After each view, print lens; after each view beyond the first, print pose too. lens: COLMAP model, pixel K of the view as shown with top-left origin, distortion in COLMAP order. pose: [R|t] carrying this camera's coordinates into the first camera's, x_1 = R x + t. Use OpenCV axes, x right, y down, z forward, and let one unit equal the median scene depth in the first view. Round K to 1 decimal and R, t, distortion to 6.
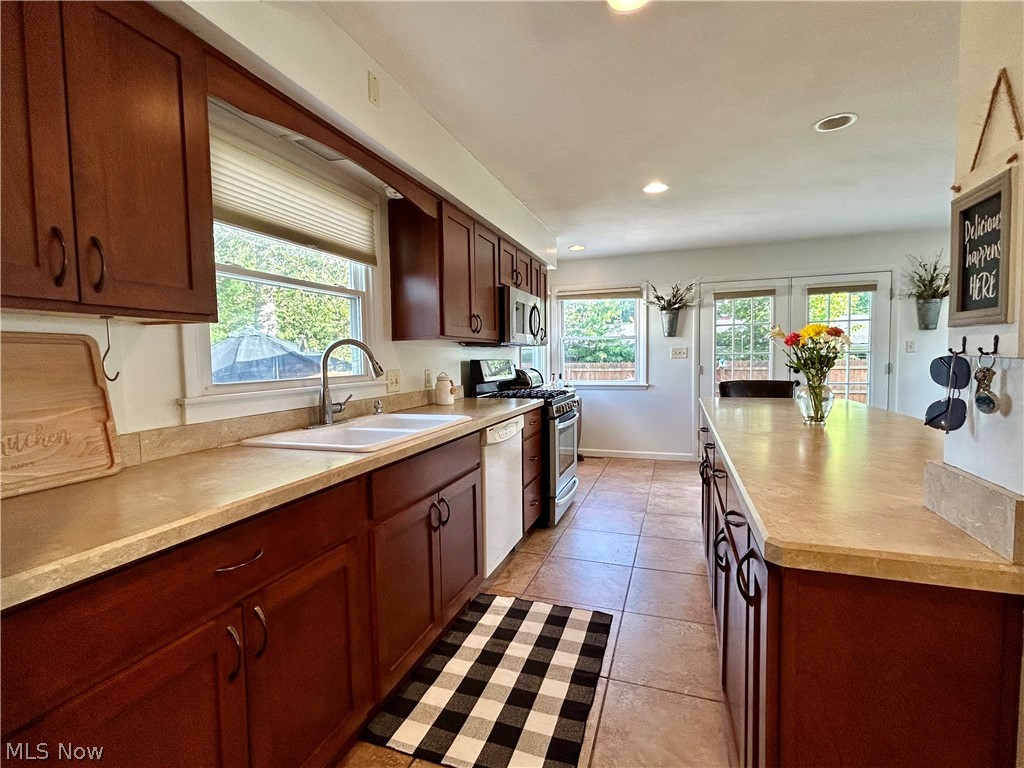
lens RADIAL K [[481.0, 0, 512.2], [0, 481.0, 385.2], [0, 0, 1]] dist [-0.001048, 0.000976]
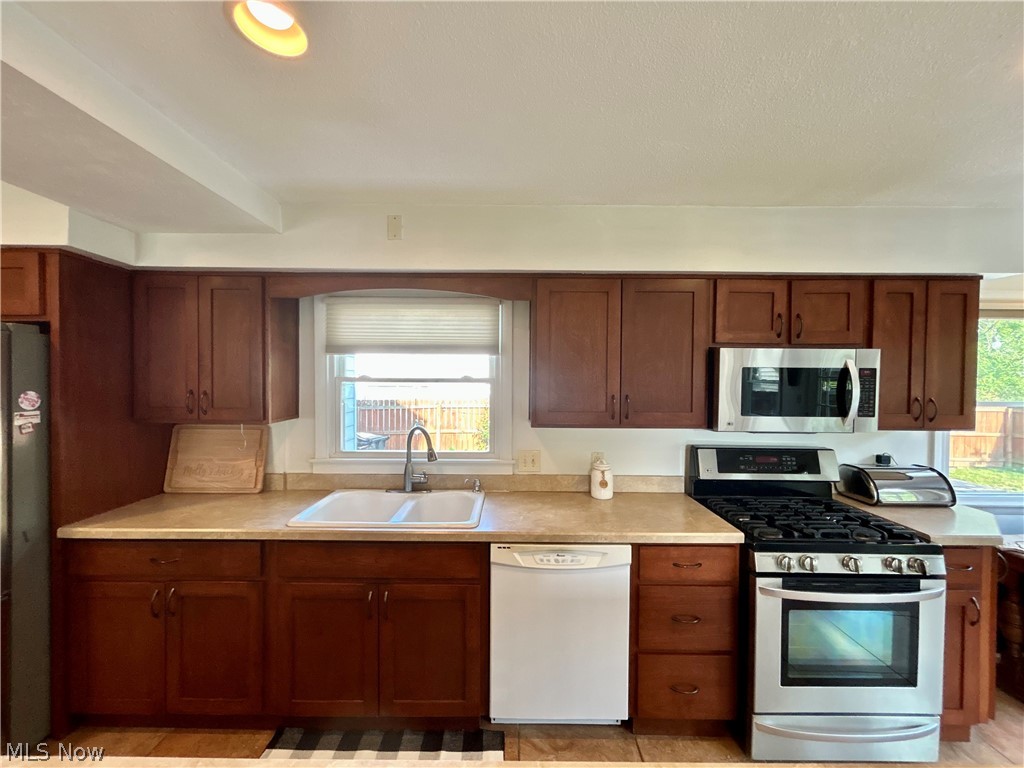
lens RADIAL K [[412.8, 0, 510.9], [0, 412.8, 382.3], [0, 0, 1]] dist [-0.000719, -0.000157]
pose [[0.315082, 0.030239, -0.948583, 0.454620], [-0.065851, 0.997780, 0.009935, -0.145734], [0.946777, 0.059335, 0.316373, 0.547291]]
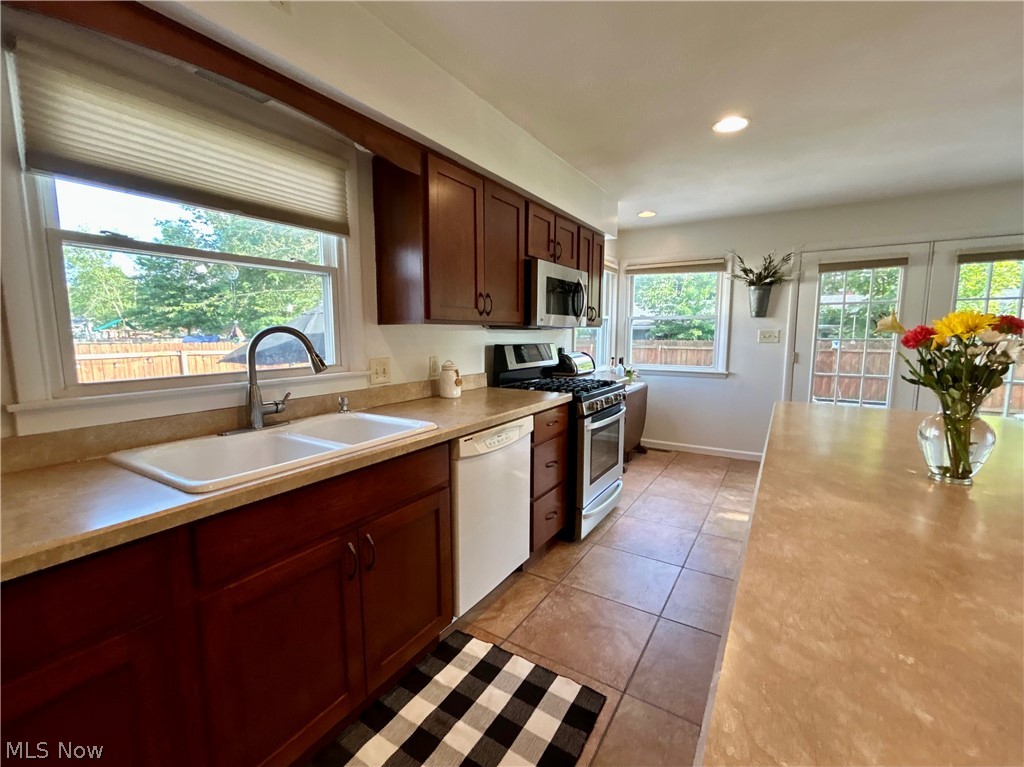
lens RADIAL K [[446.6, 0, 509.1], [0, 446.6, 383.8], [0, 0, 1]] dist [-0.008855, 0.003377]
pose [[0.973575, 0.041027, -0.224651, 0.132259], [-0.027393, 0.997607, 0.063475, -0.034979], [0.226718, -0.055644, 0.972370, 0.213537]]
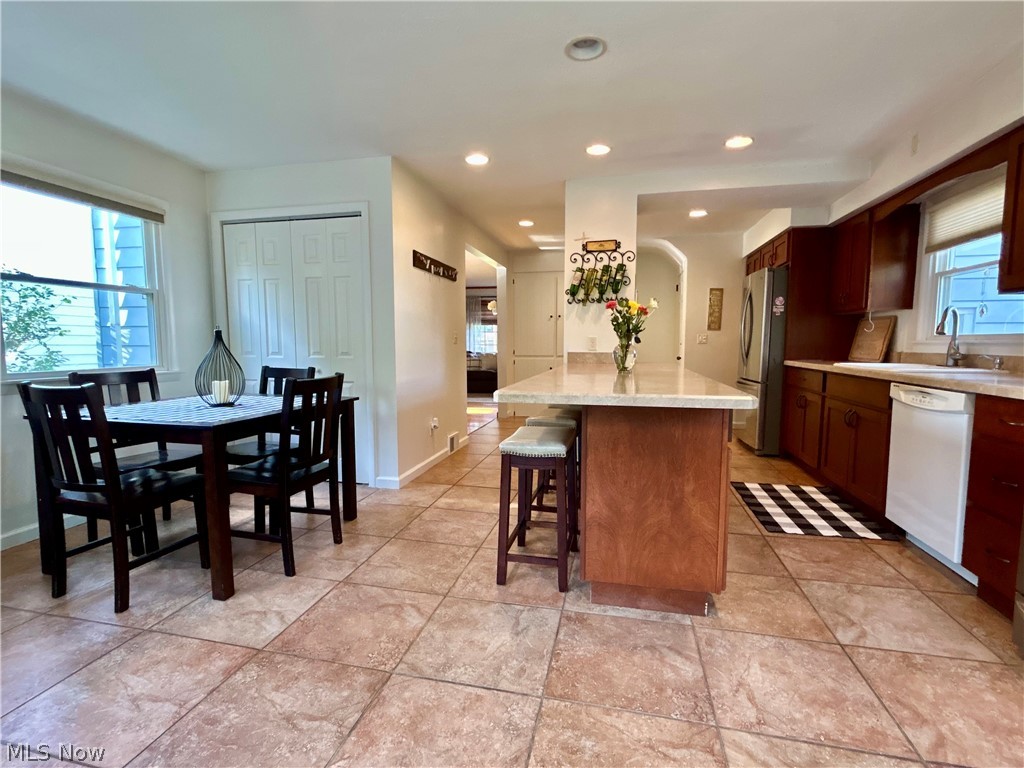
lens RADIAL K [[481.0, 0, 507.8], [0, 481.0, 390.1], [0, 0, 1]] dist [-0.001048, 0.000976]
pose [[-0.995201, 0.025342, -0.094515, 0.662113], [0.009885, 0.986978, 0.160551, -0.057310], [0.097353, 0.158846, -0.982492, 1.409730]]
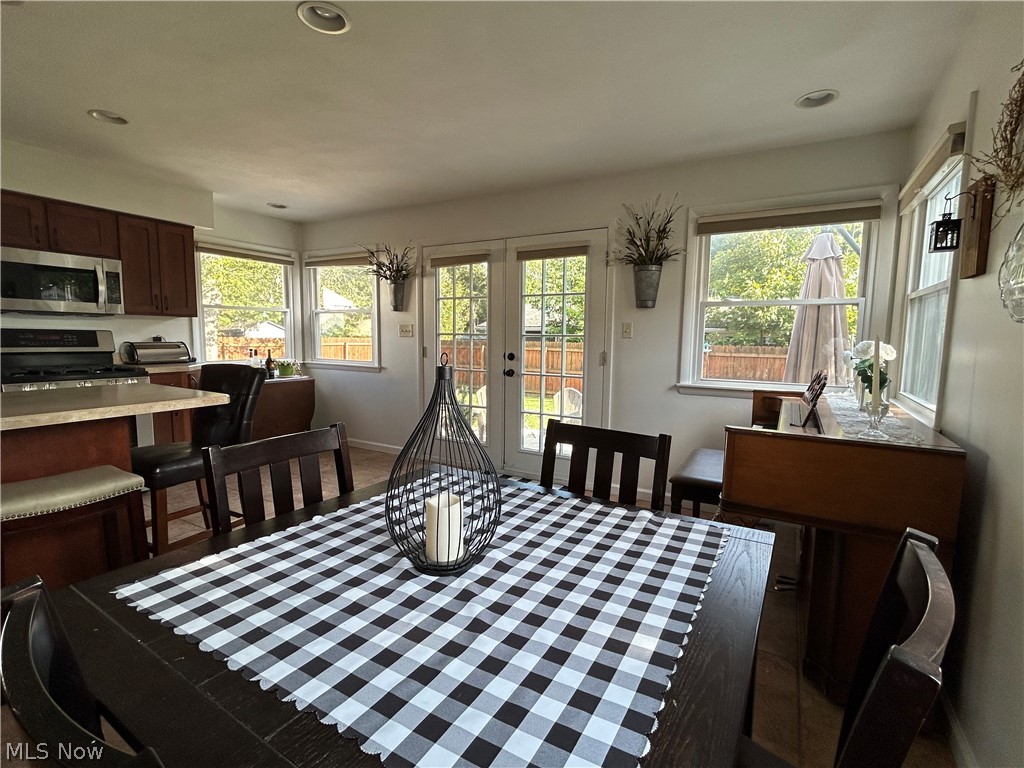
lens RADIAL K [[481.0, 0, 510.3], [0, 481.0, 388.3], [0, 0, 1]] dist [-0.001048, 0.000976]
pose [[0.979466, 0.054072, -0.194222, 1.133645], [-0.043231, 0.997284, 0.059631, -0.039637], [0.196919, -0.050011, 0.979143, 0.329211]]
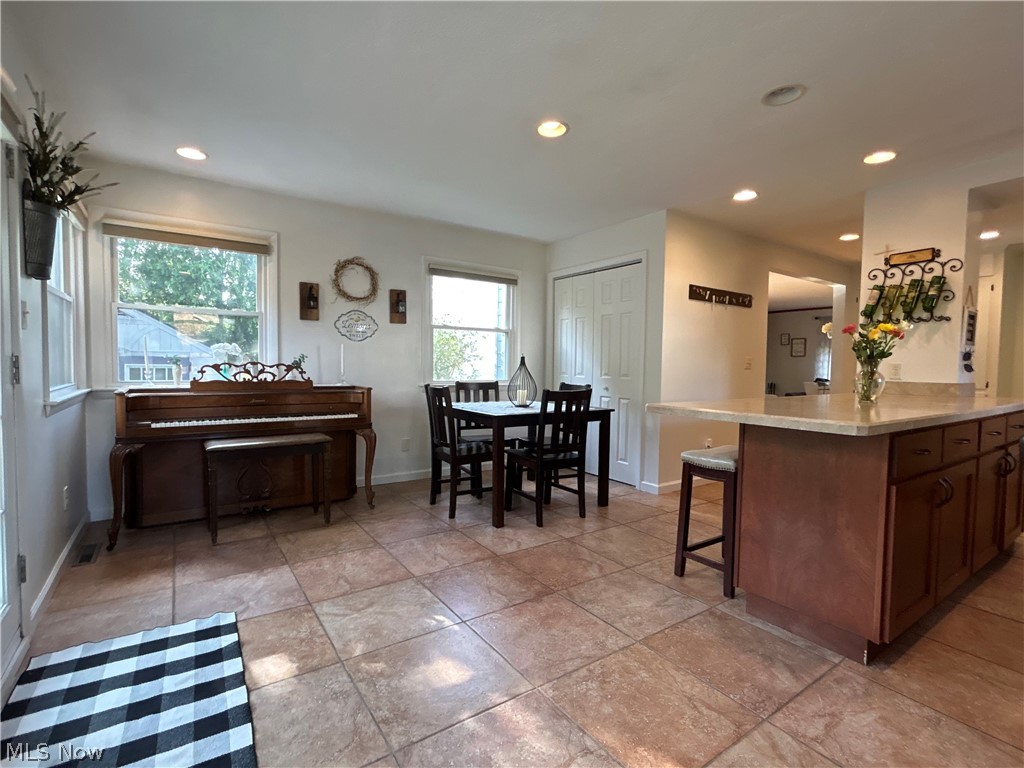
lens RADIAL K [[481.0, 0, 511.5], [0, 481.0, 386.1], [0, 0, 1]] dist [-0.001048, 0.000976]
pose [[-0.801605, -0.022272, 0.597439, 0.380746], [0.034988, 0.995846, 0.084068, -0.059988], [-0.596829, 0.088292, -0.797496, 1.538806]]
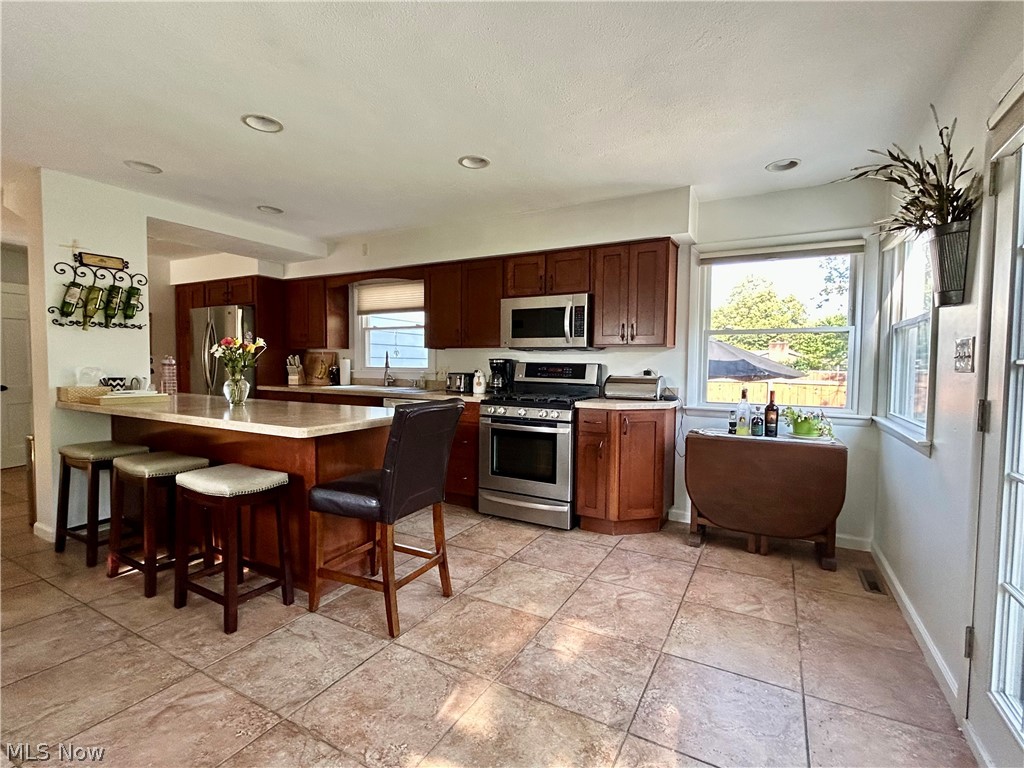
lens RADIAL K [[481.0, 0, 510.8], [0, 481.0, 382.8], [0, 0, 1]] dist [-0.001048, 0.000976]
pose [[-0.180829, 0.051080, -0.982187, 1.151162], [-0.064854, 0.995858, 0.063731, -0.080386], [0.981374, 0.075223, -0.176768, 1.251026]]
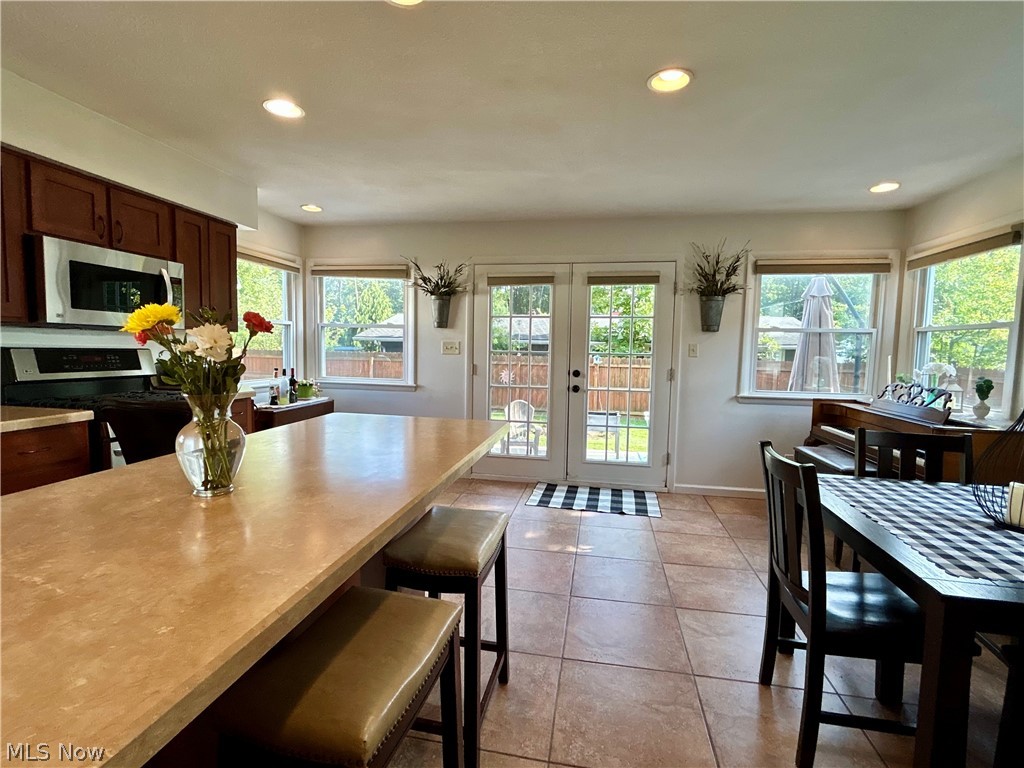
lens RADIAL K [[481.0, 0, 506.4], [0, 481.0, 386.1], [0, 0, 1]] dist [-0.001048, 0.000976]
pose [[0.989424, 0.026049, 0.142692, 0.528908], [-0.029610, 0.999300, 0.022884, -0.037103], [-0.141996, -0.026867, 0.989503, 0.266572]]
